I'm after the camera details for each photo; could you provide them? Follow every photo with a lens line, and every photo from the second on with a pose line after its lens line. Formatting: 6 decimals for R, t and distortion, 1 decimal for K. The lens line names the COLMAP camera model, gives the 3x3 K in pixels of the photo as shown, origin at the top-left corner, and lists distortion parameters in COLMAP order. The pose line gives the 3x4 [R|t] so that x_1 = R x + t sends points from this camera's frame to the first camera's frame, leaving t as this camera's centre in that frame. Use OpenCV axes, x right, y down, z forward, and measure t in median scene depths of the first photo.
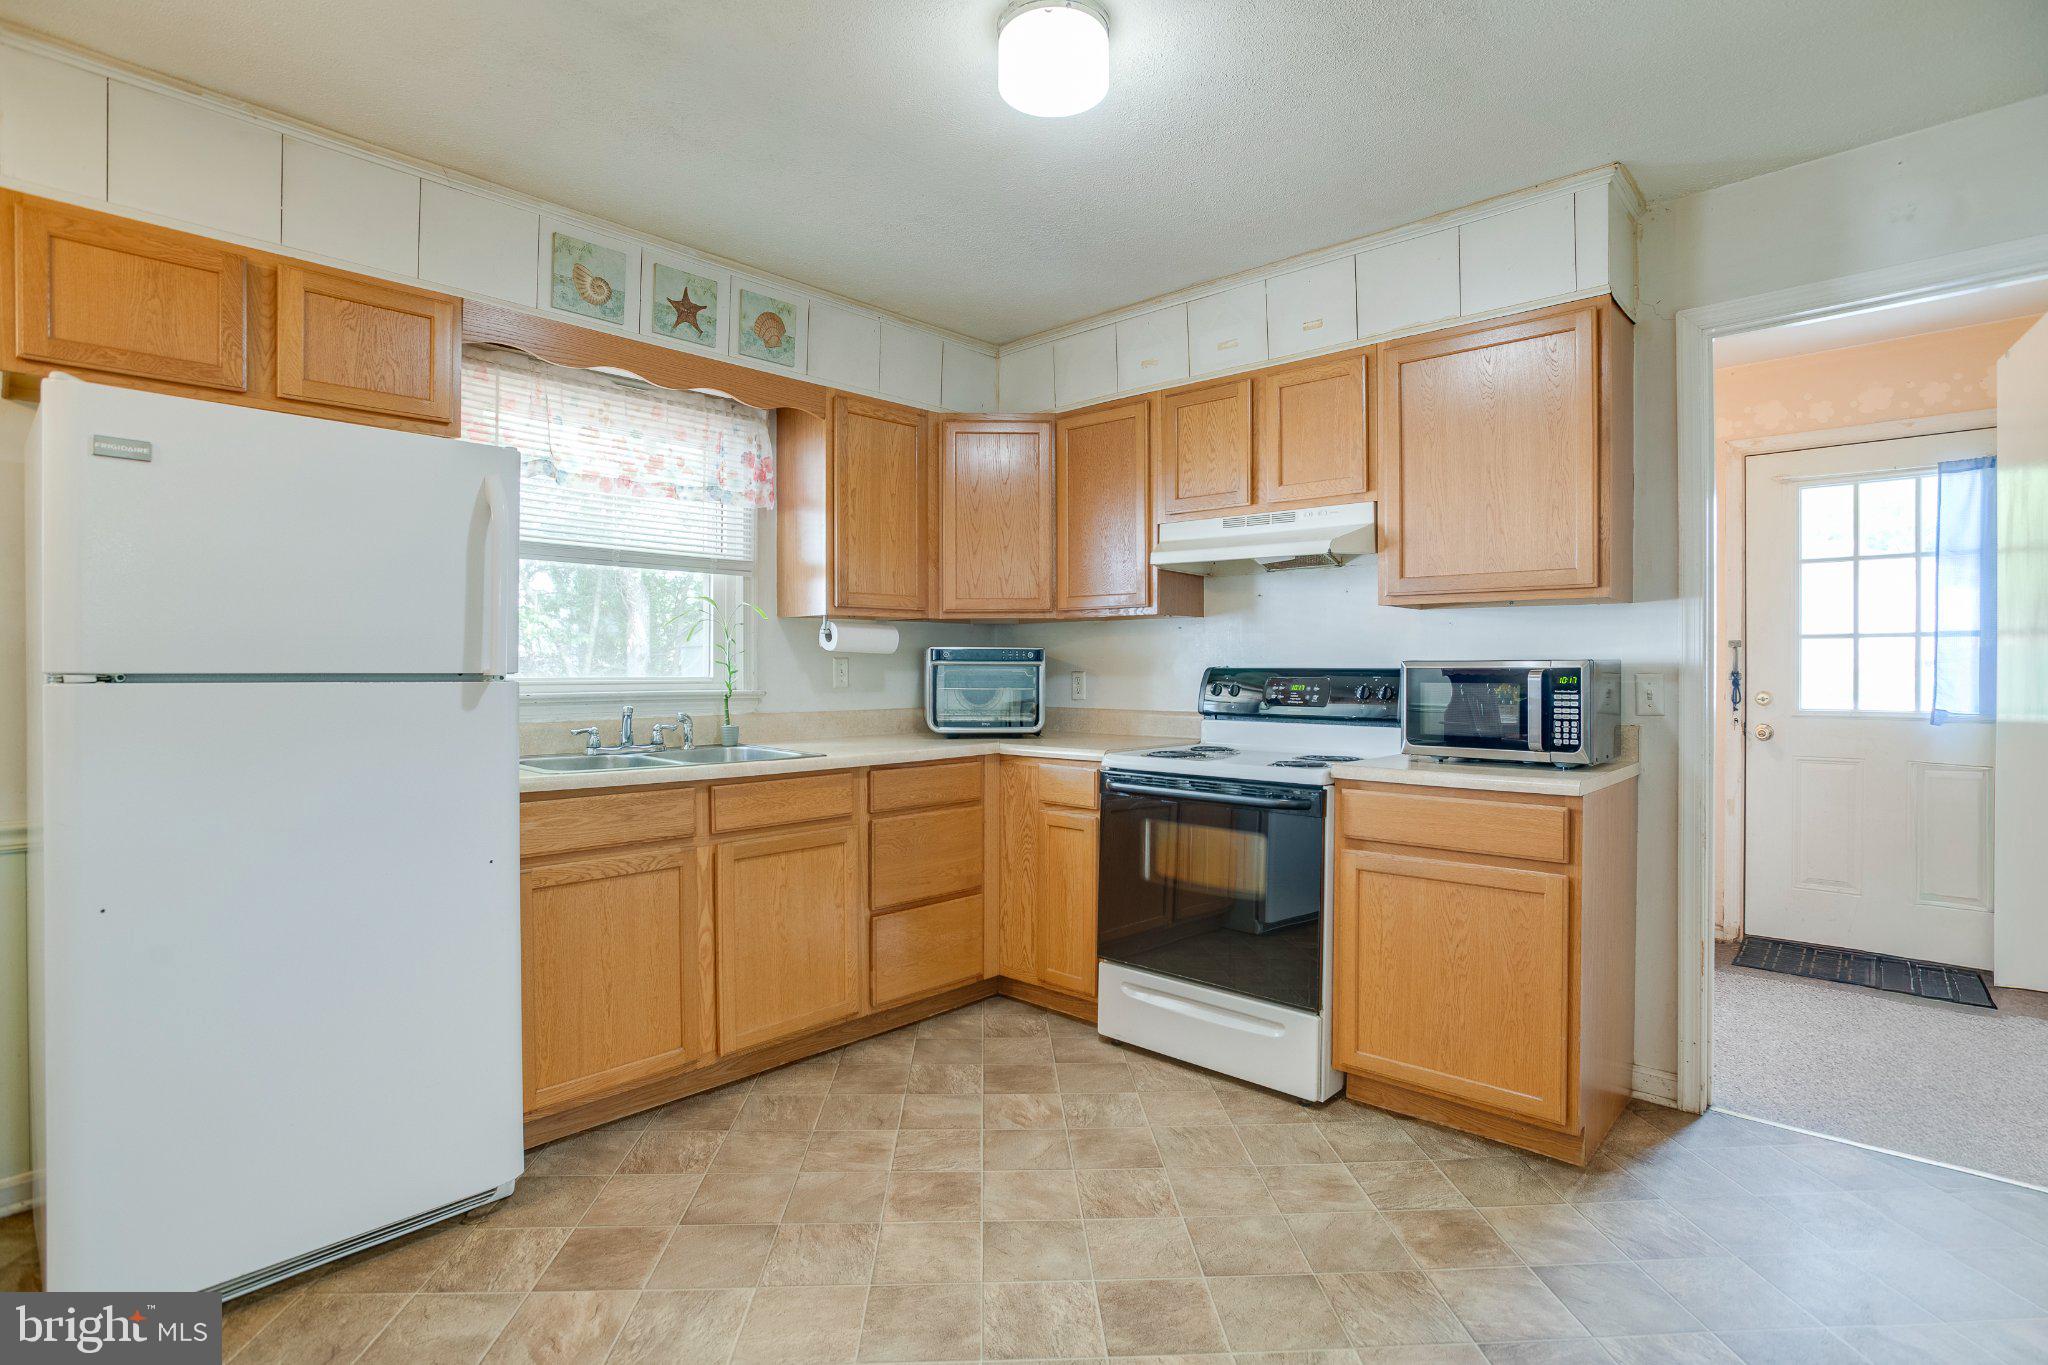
lens RADIAL K [[1005.5, 0, 1026.1], [0, 1005.5, 669.6], [0, 0, 1]] dist [-0.067726, 0.032181]
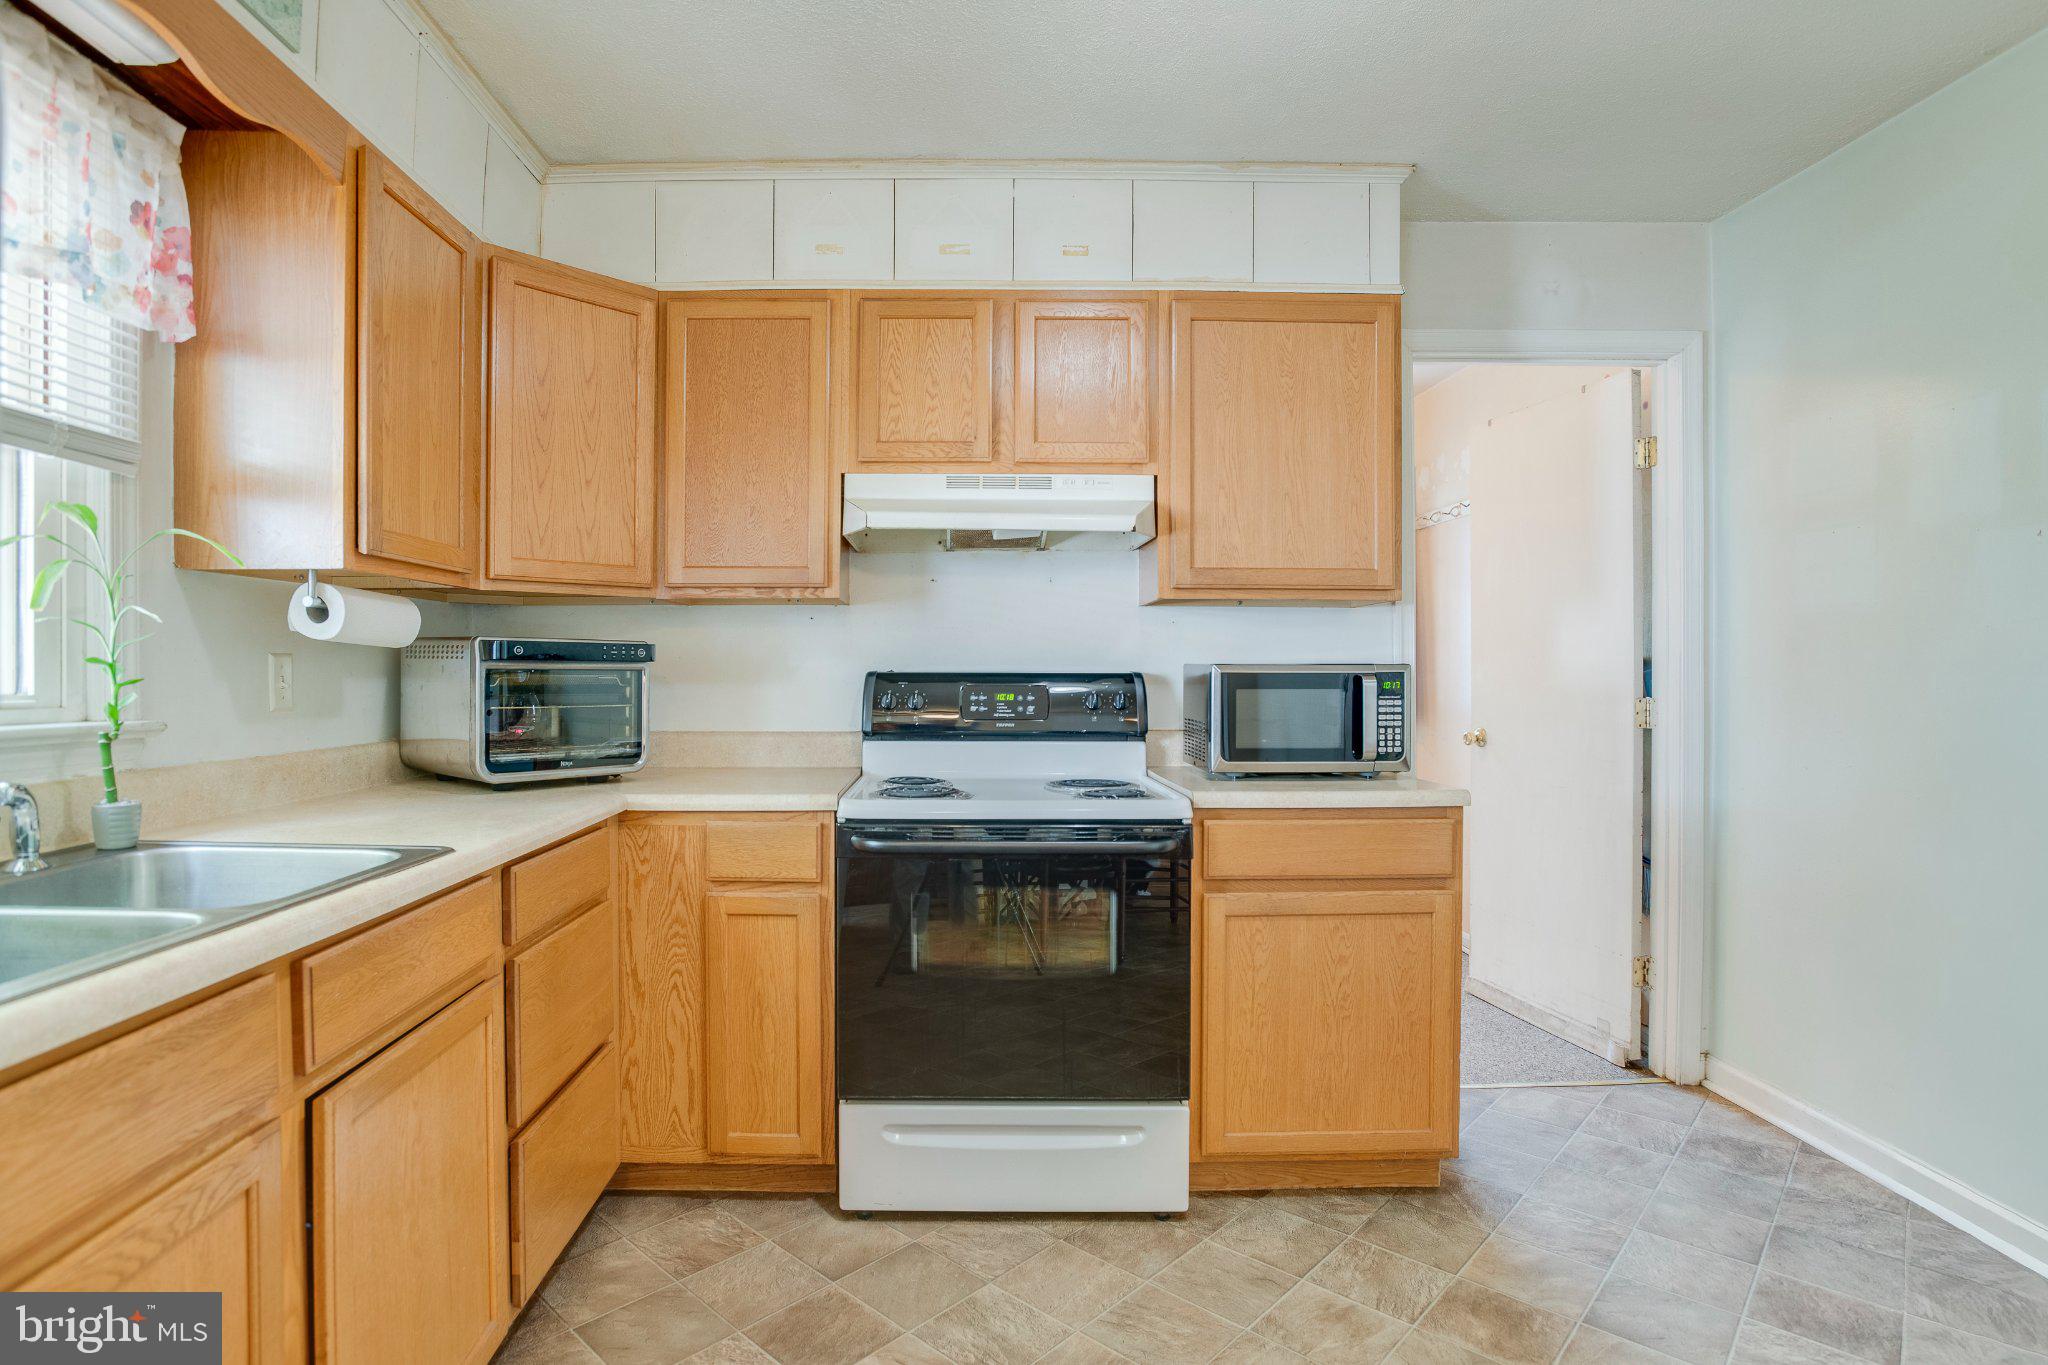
lens RADIAL K [[1032.7, 0, 943.3], [0, 1032.7, 677.3], [0, 0, 1]] dist [-0.070557, 0.035781]
pose [[0.732852, -0.003103, 0.680381, -0.366562], [0.001708, 0.999995, 0.002721, -0.000224], [-0.680386, -0.000832, 0.732854, 0.471327]]
